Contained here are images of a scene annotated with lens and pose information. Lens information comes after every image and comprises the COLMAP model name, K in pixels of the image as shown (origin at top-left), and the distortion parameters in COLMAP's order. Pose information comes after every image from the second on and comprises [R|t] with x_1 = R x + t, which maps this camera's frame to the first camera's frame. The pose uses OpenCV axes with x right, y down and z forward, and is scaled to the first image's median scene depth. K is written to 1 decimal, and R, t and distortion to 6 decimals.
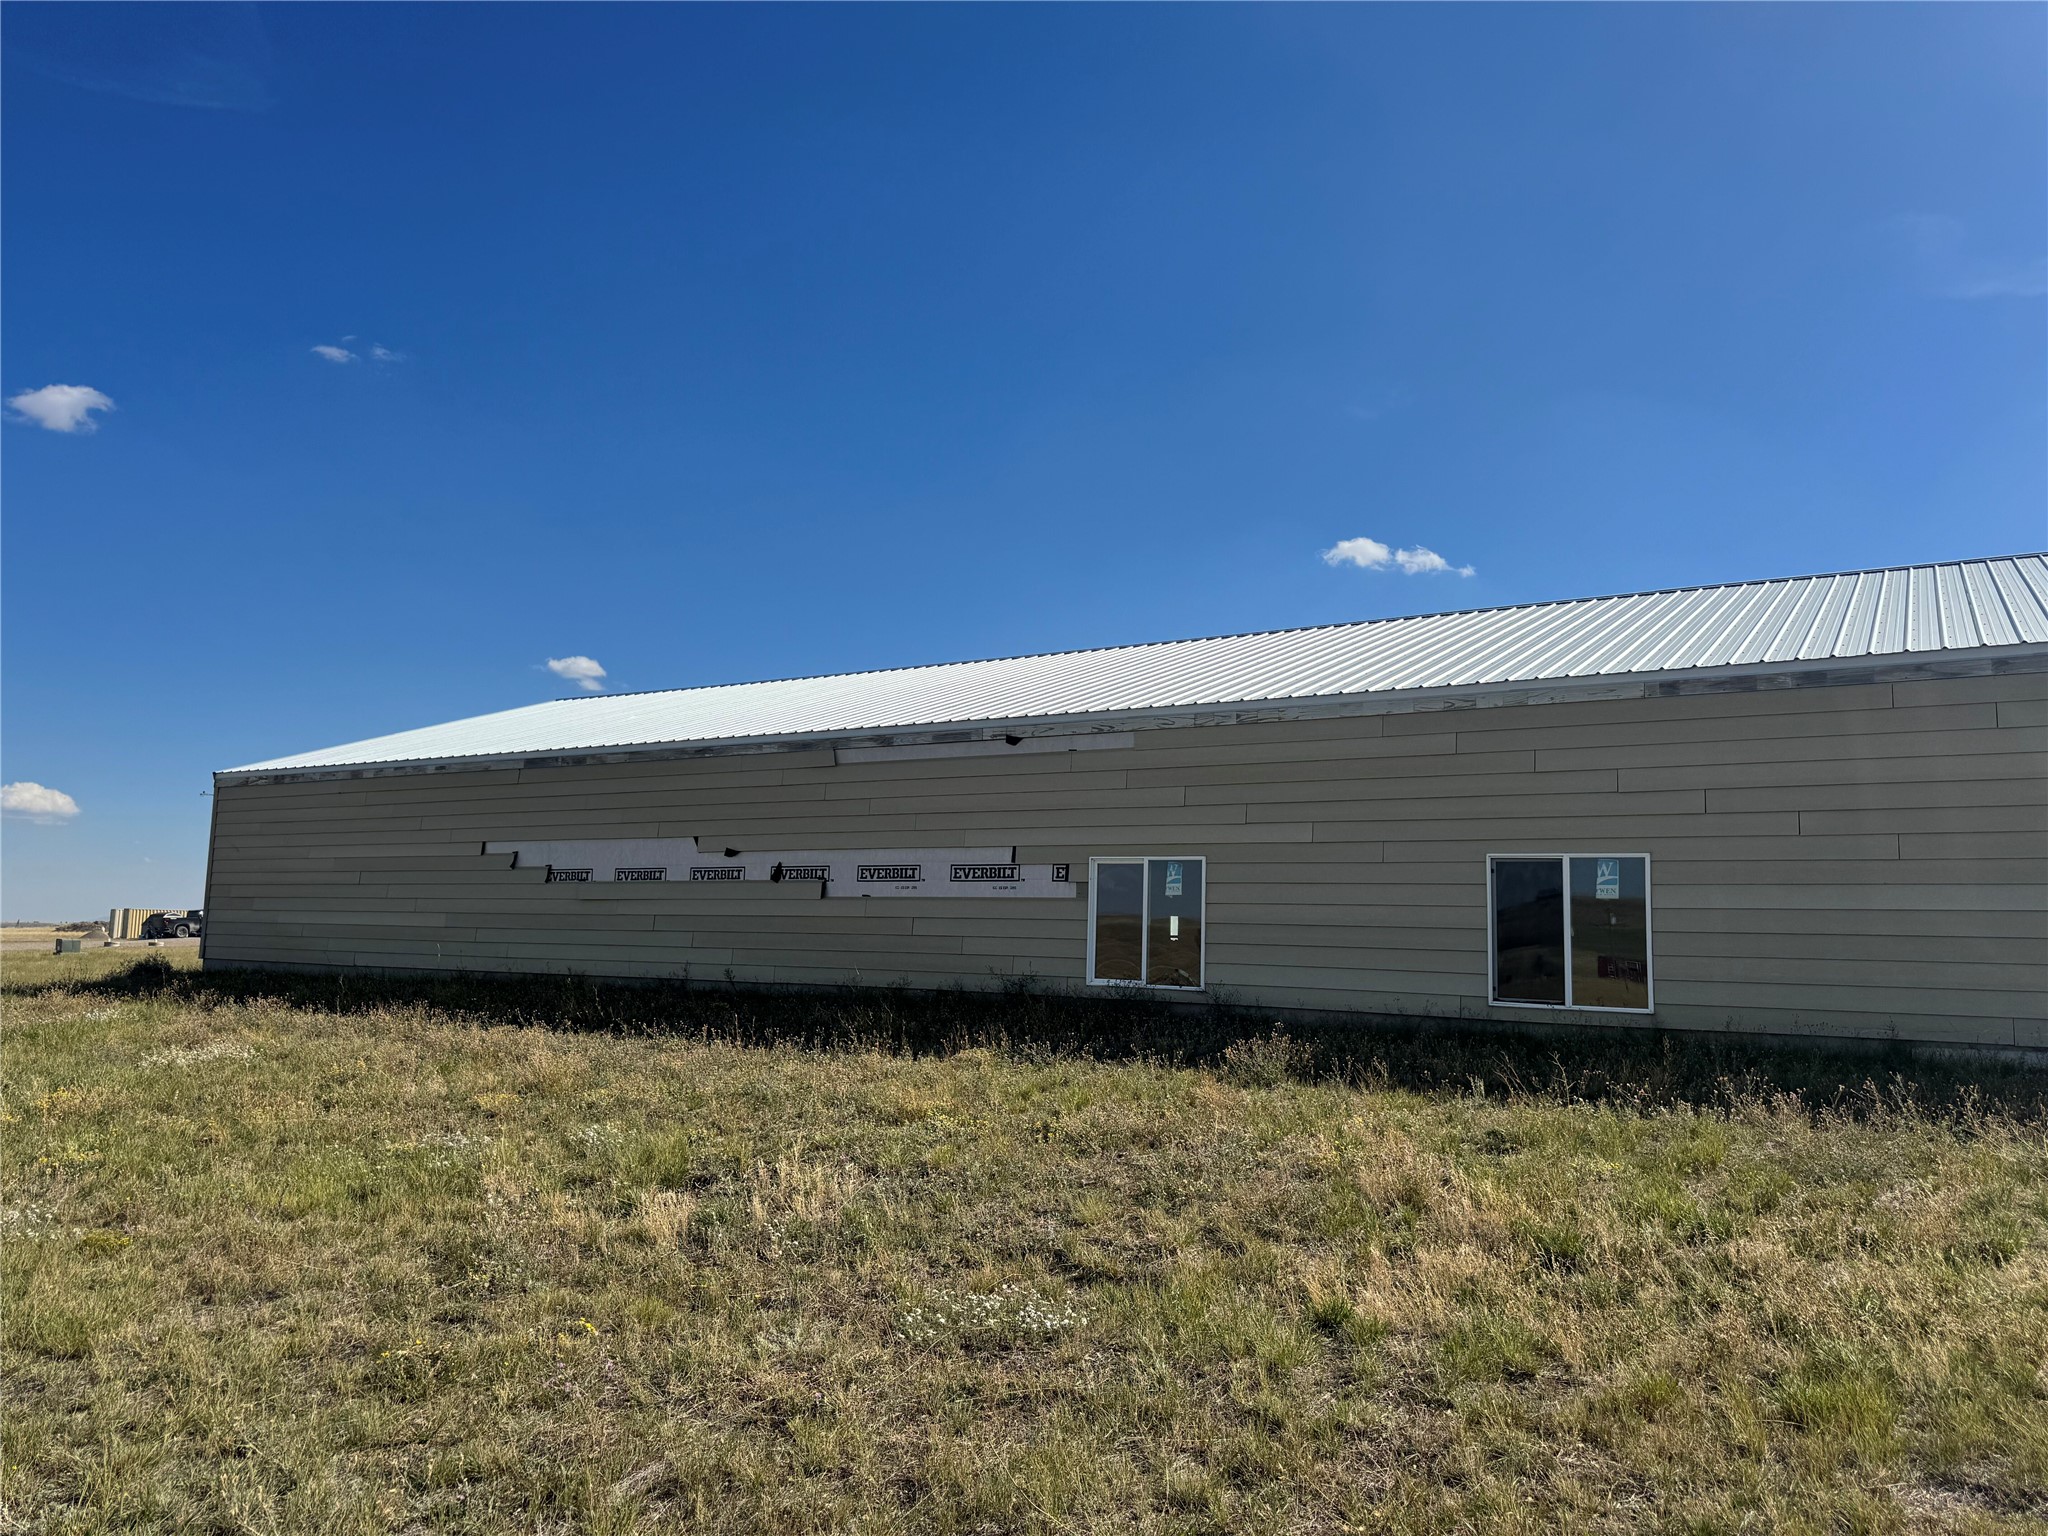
lens RADIAL K [[1448.6, 0, 1035.5], [0, 1448.6, 765.1], [0, 0, 1]] dist [0.087450, -0.099562]
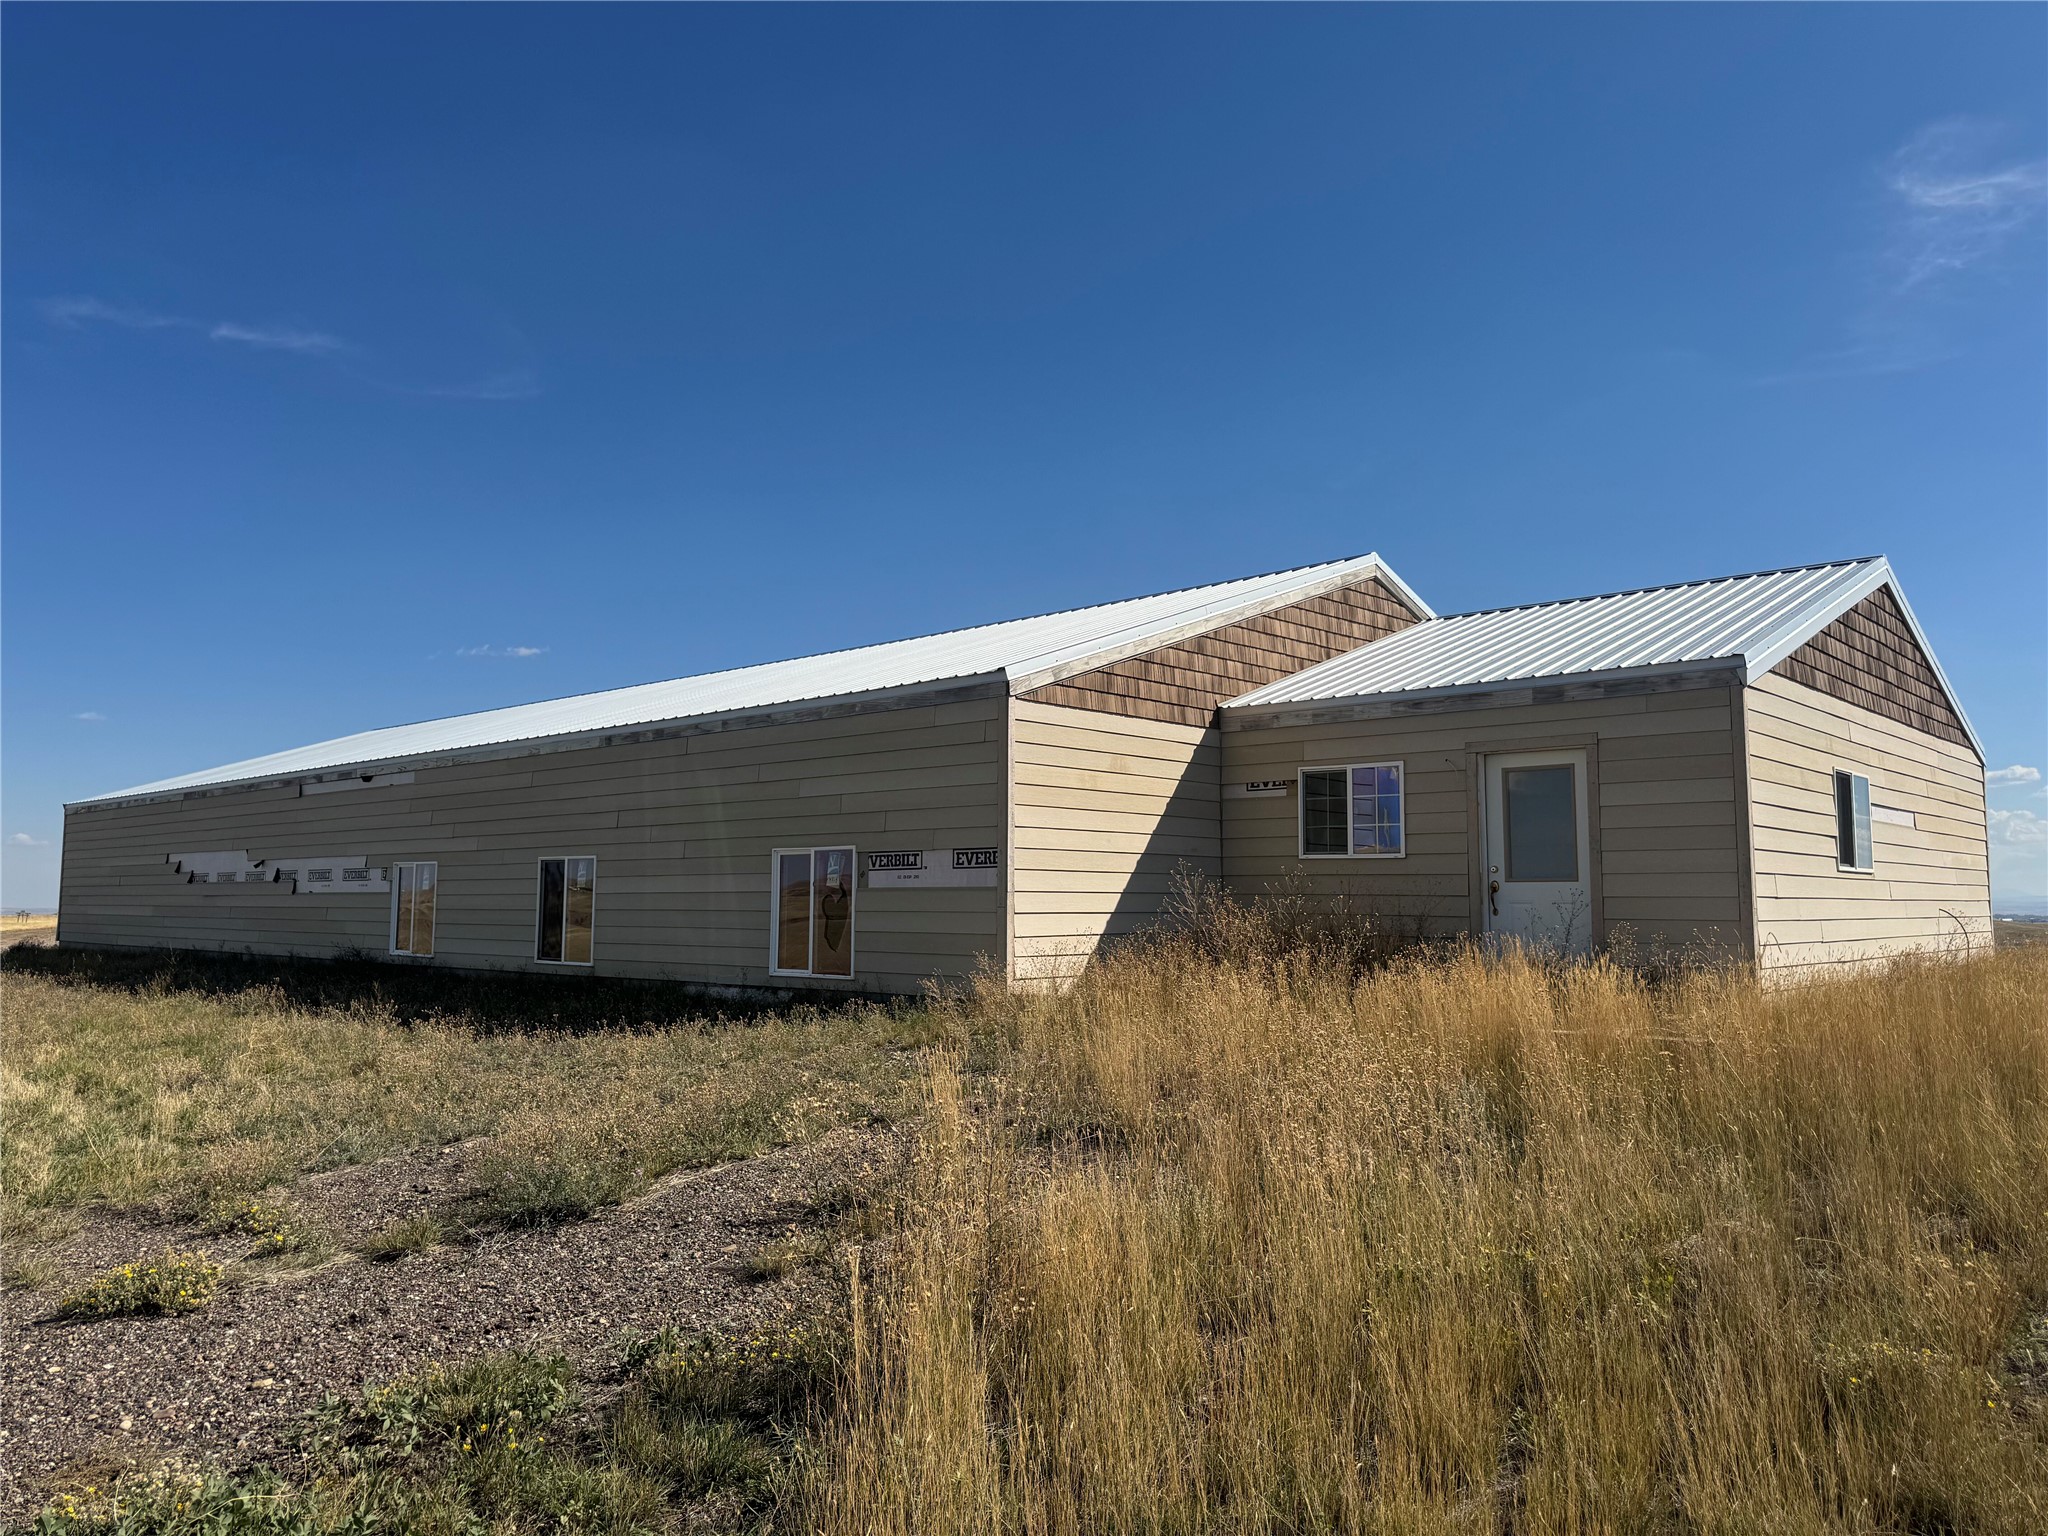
lens RADIAL K [[1448.6, 0, 1016.5], [0, 1448.6, 764.5], [0, 0, 1]] dist [0.087450, -0.099562]
pose [[0.980190, -0.037697, -0.194439, 1.161419], [0.042007, 0.998953, 0.018092, -0.039893], [0.193553, -0.025901, 0.980748, -0.342759]]
